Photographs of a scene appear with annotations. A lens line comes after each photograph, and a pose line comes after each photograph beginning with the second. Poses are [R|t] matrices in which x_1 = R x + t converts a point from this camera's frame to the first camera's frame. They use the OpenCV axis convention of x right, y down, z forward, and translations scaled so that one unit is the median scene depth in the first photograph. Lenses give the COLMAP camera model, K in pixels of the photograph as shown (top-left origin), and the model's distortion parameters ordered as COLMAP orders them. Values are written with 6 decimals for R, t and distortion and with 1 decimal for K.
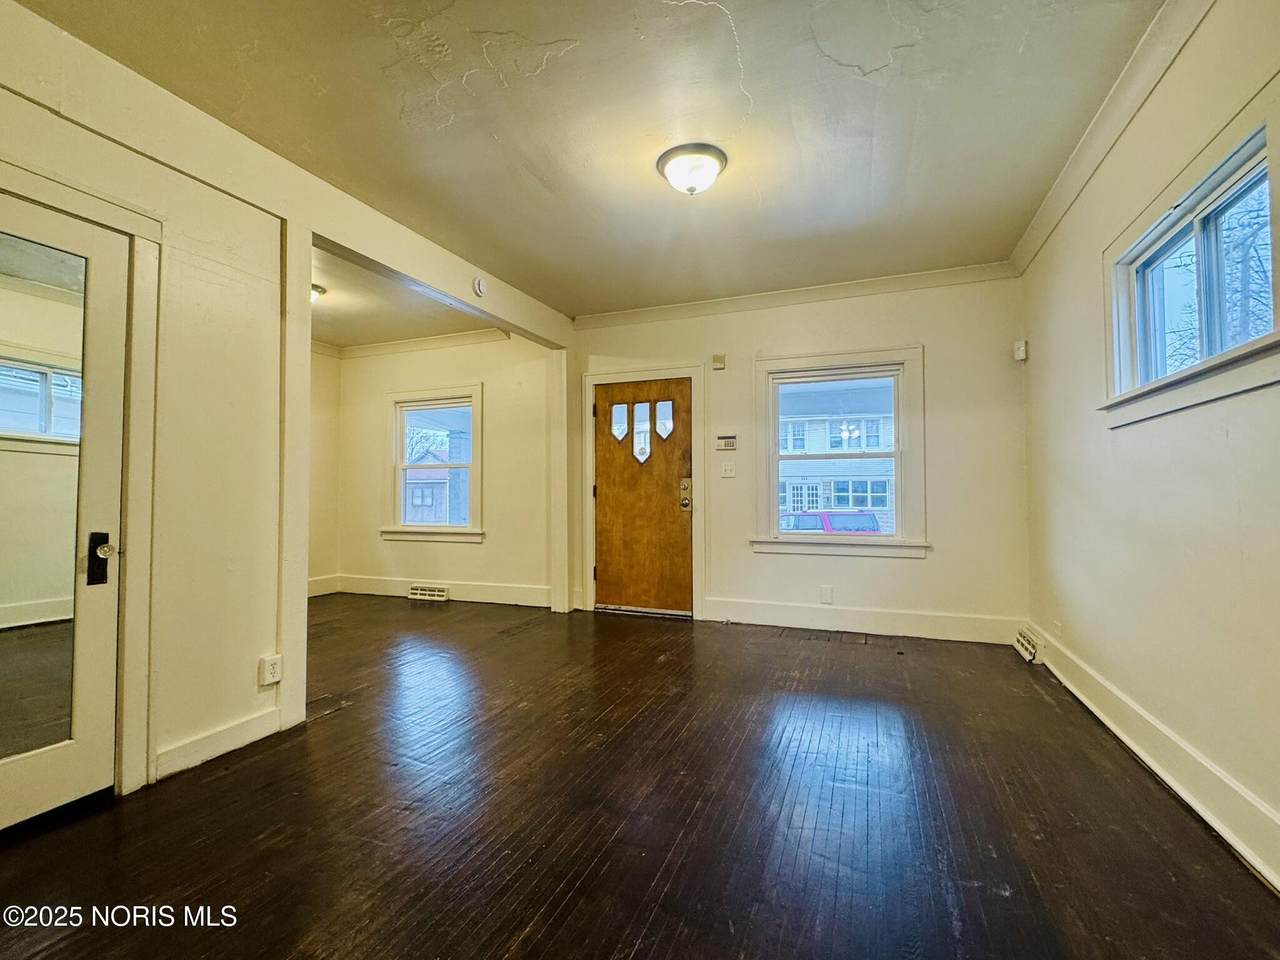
lens RADIAL K [[578.2, 0, 640.0], [0, 578.2, 480.0], [0, 0, 1]] dist [-0.001657, -0.000190]
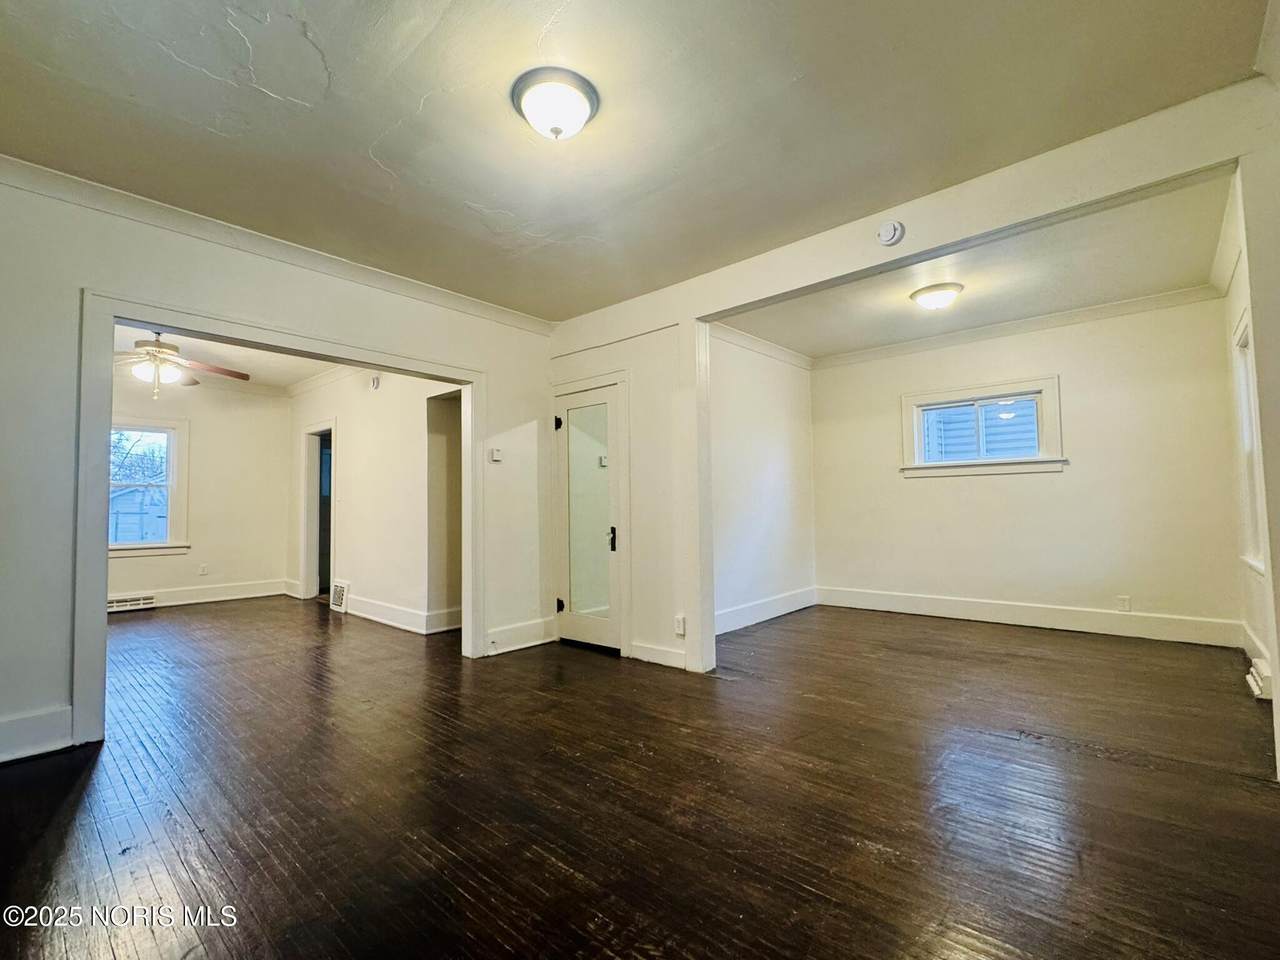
lens RADIAL K [[578.2, 0, 640.0], [0, 578.2, 480.0], [0, 0, 1]] dist [-0.001657, -0.000190]
pose [[-0.343231, -0.042140, -0.938305, 0.816621], [0.034445, 0.997756, -0.057409, 0.032240], [0.938619, -0.052024, -0.341010, 1.418122]]
